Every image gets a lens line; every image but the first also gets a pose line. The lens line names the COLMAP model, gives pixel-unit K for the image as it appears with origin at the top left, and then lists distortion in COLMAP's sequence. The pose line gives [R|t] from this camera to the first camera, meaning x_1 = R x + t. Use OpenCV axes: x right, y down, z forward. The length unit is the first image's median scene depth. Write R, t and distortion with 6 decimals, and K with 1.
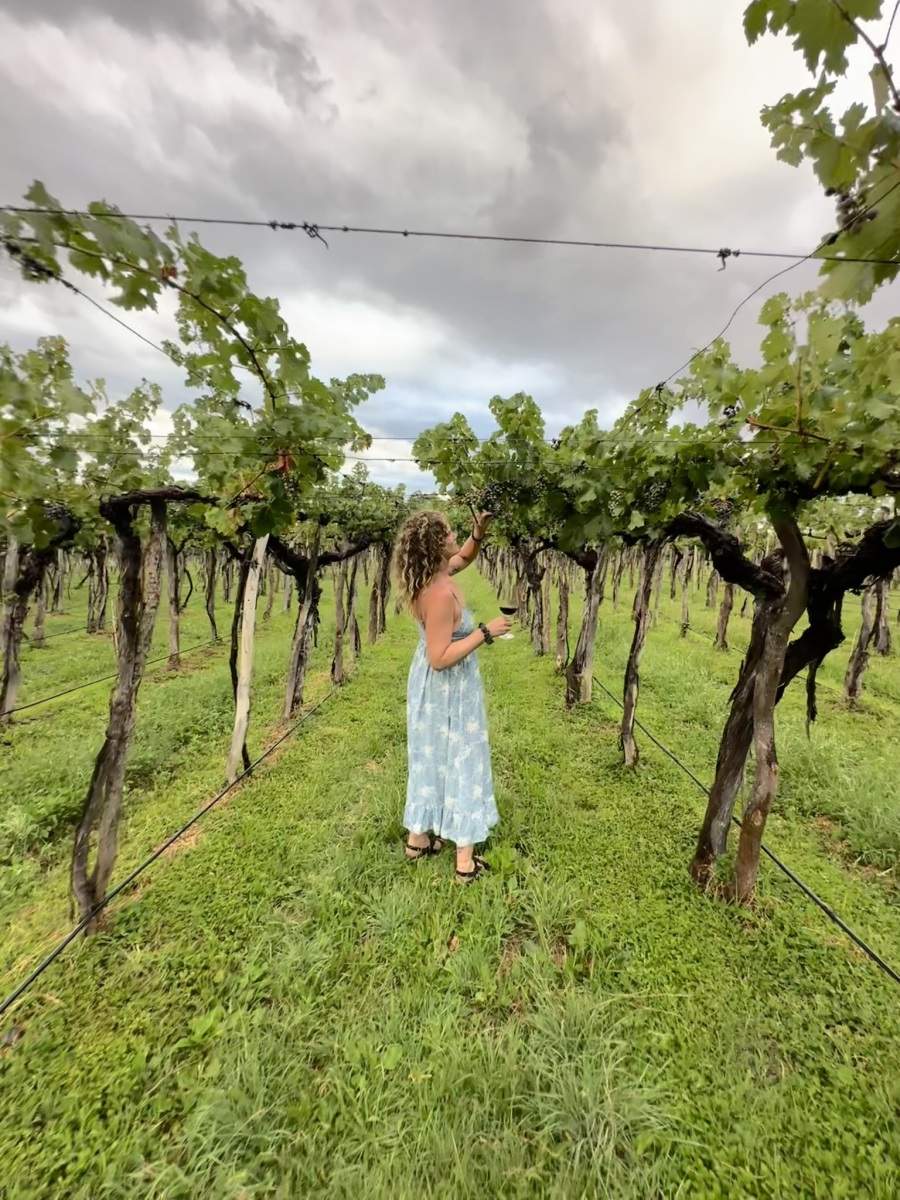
lens RADIAL K [[482.7, 0, 448.3], [0, 482.7, 602.3], [0, 0, 1]] dist [0.002407, 0.000513]
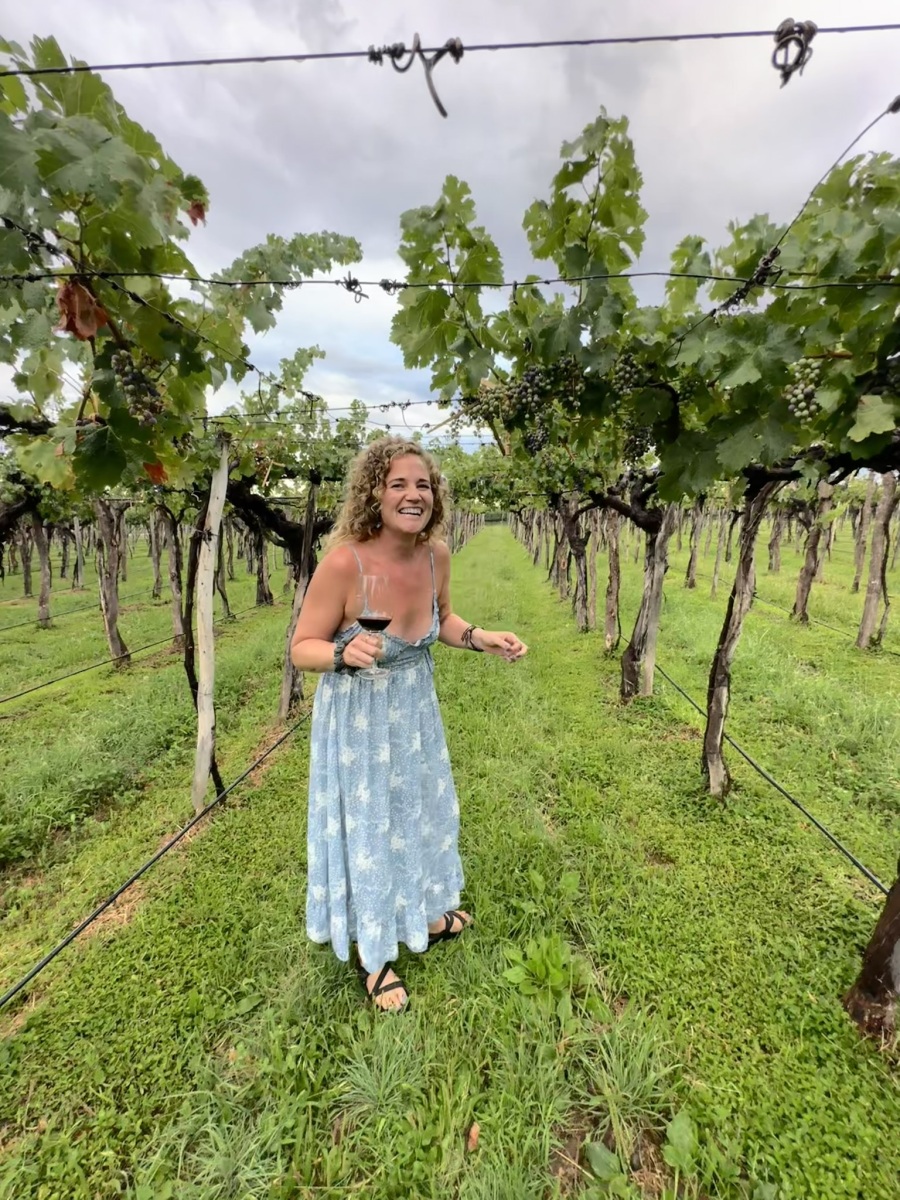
lens RADIAL K [[482.7, 0, 453.9], [0, 482.7, 597.5], [0, 0, 1]] dist [0.002407, 0.000513]
pose [[0.997995, -0.013476, -0.061840, 0.017646], [0.017249, 0.997996, 0.060889, -0.017482], [0.060895, -0.061833, 0.996227, 0.220465]]
